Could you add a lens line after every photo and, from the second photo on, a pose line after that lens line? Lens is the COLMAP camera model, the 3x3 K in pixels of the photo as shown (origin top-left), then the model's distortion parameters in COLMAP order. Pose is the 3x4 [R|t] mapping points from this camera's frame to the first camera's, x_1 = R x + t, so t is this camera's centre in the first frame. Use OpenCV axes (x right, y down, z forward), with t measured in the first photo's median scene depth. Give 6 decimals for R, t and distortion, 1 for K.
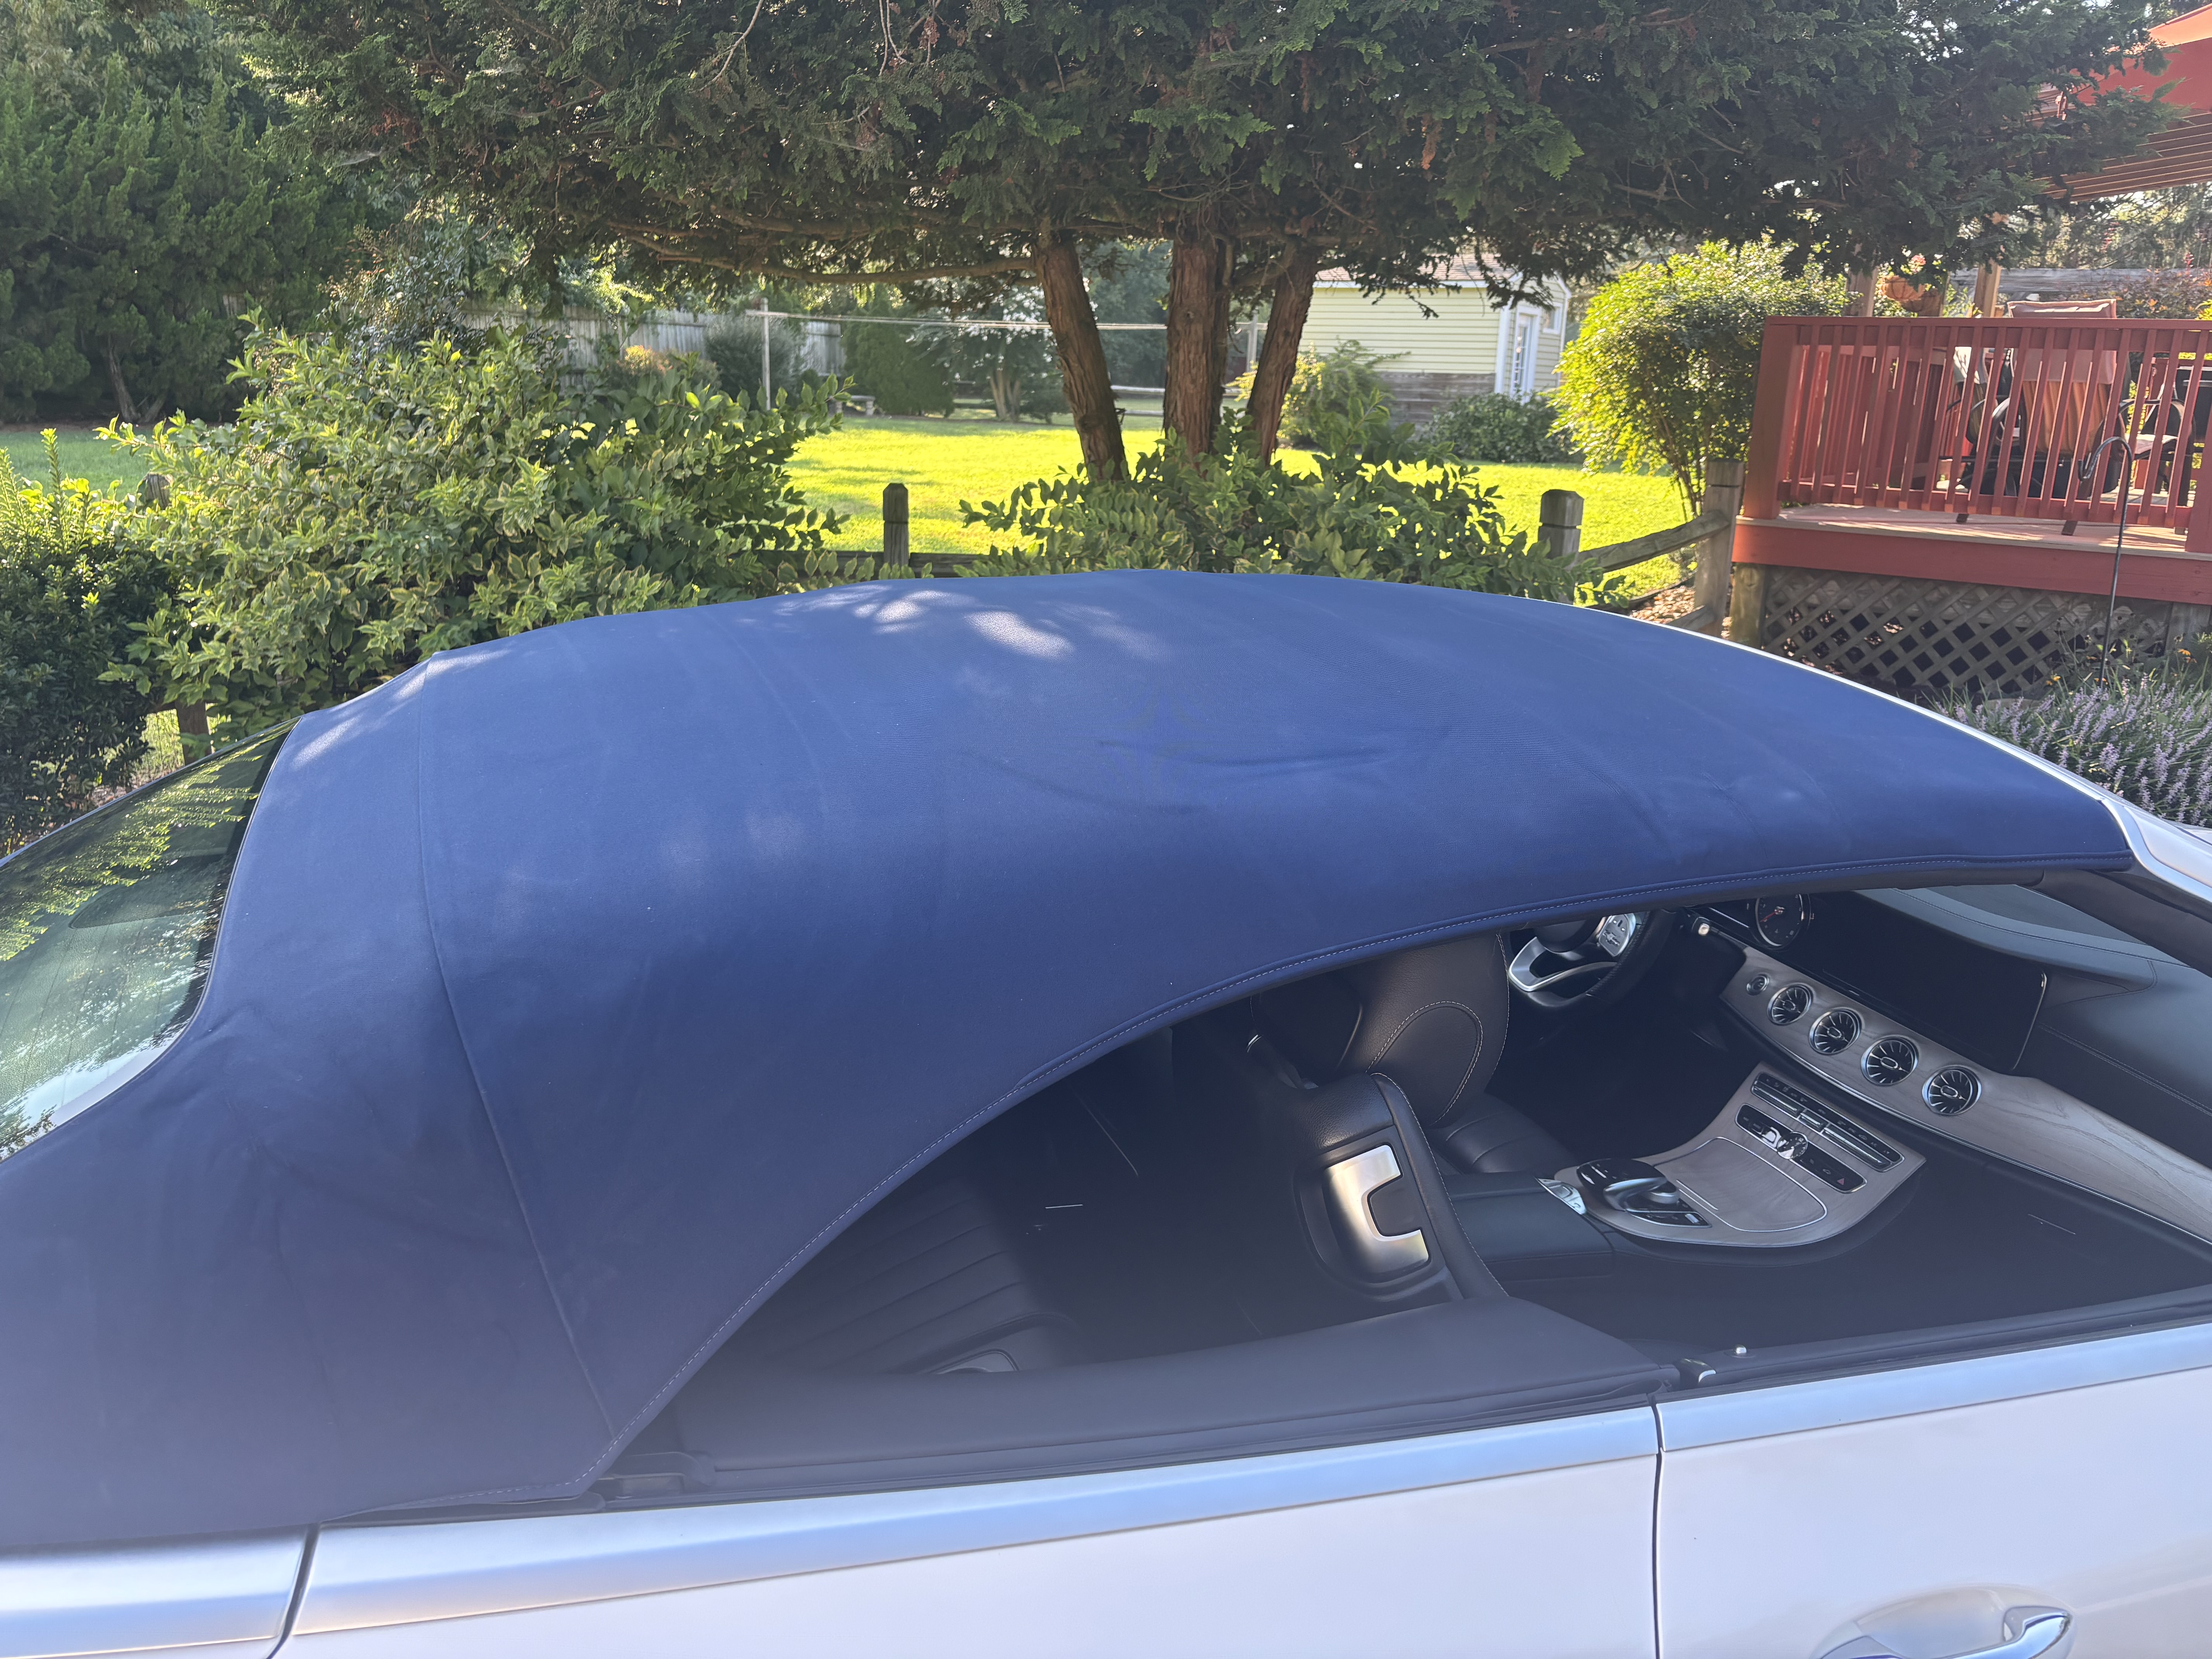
lens RADIAL K [[1682.3, 0, 1106.0], [0, 1682.3, 829.5], [0, 0, 1]] dist [0.031993, -0.006422]
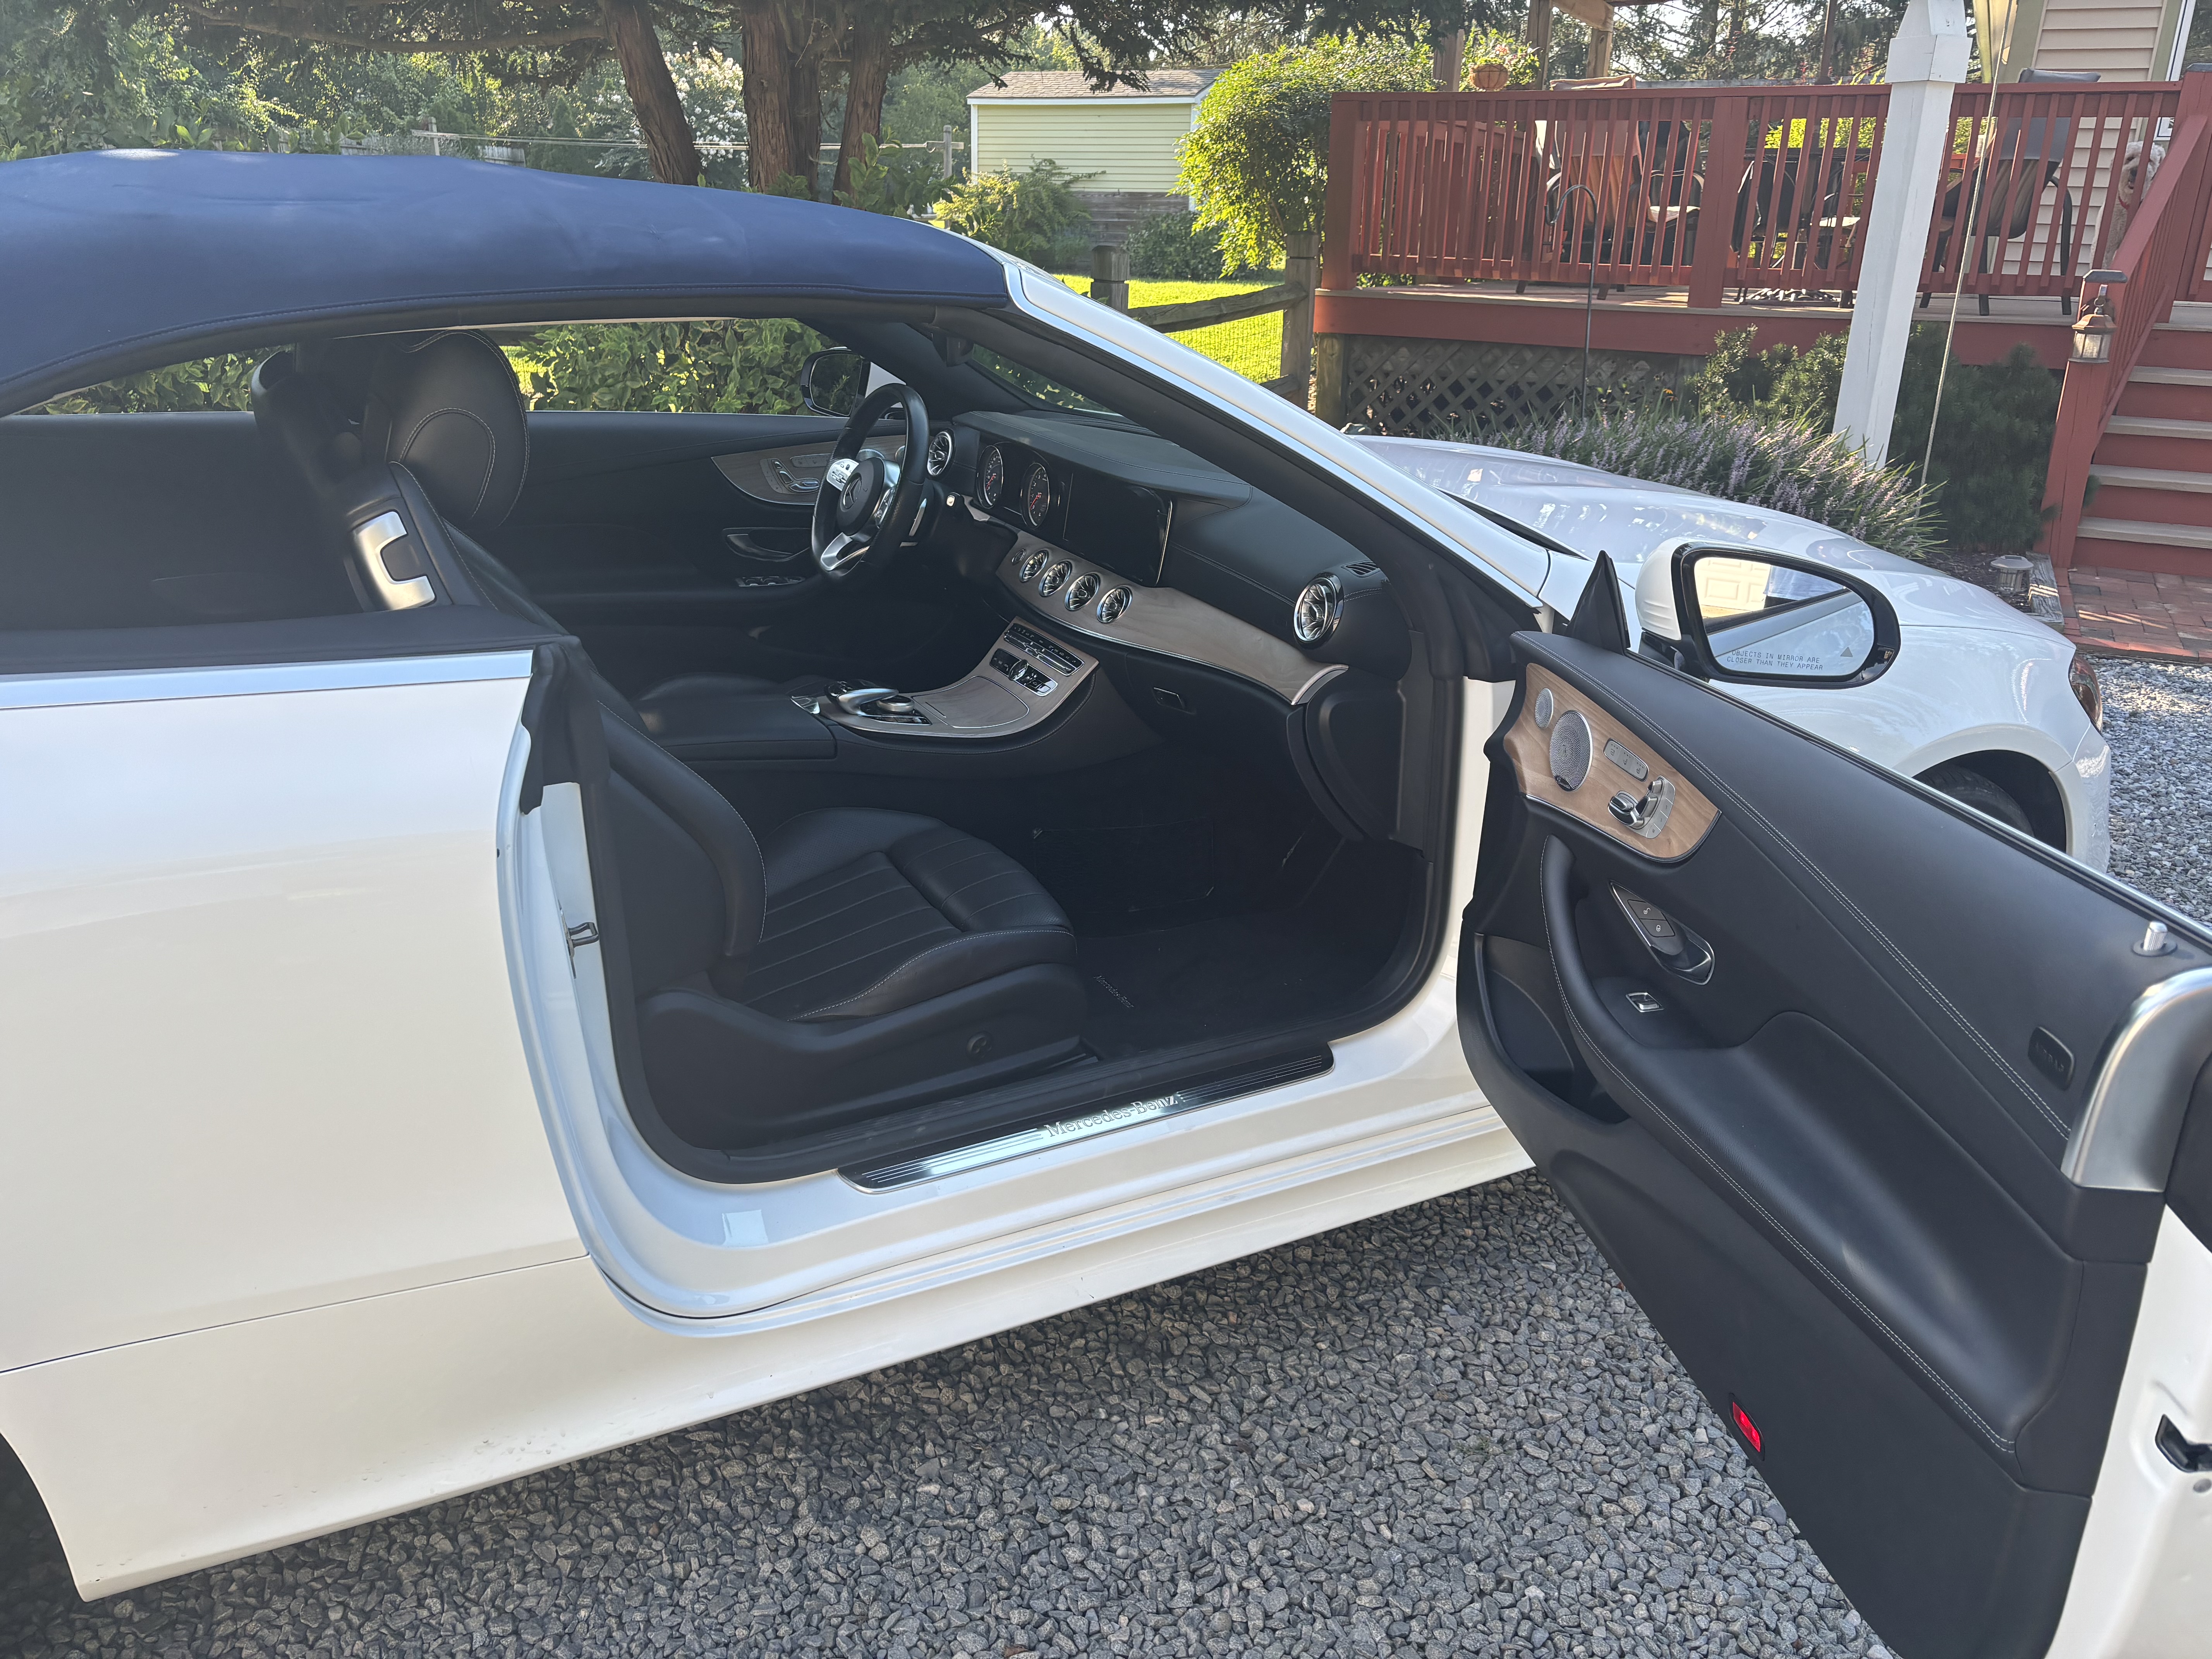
lens RADIAL K [[1691.1, 0, 1106.0], [0, 1691.1, 829.5], [0, 0, 1]] dist [0.032947, -0.026320]
pose [[0.991054, -0.055343, 0.121447, 0.094134], [0.045609, 0.995628, 0.081520, 0.061364], [-0.125427, -0.075252, 0.989245, -0.066144]]
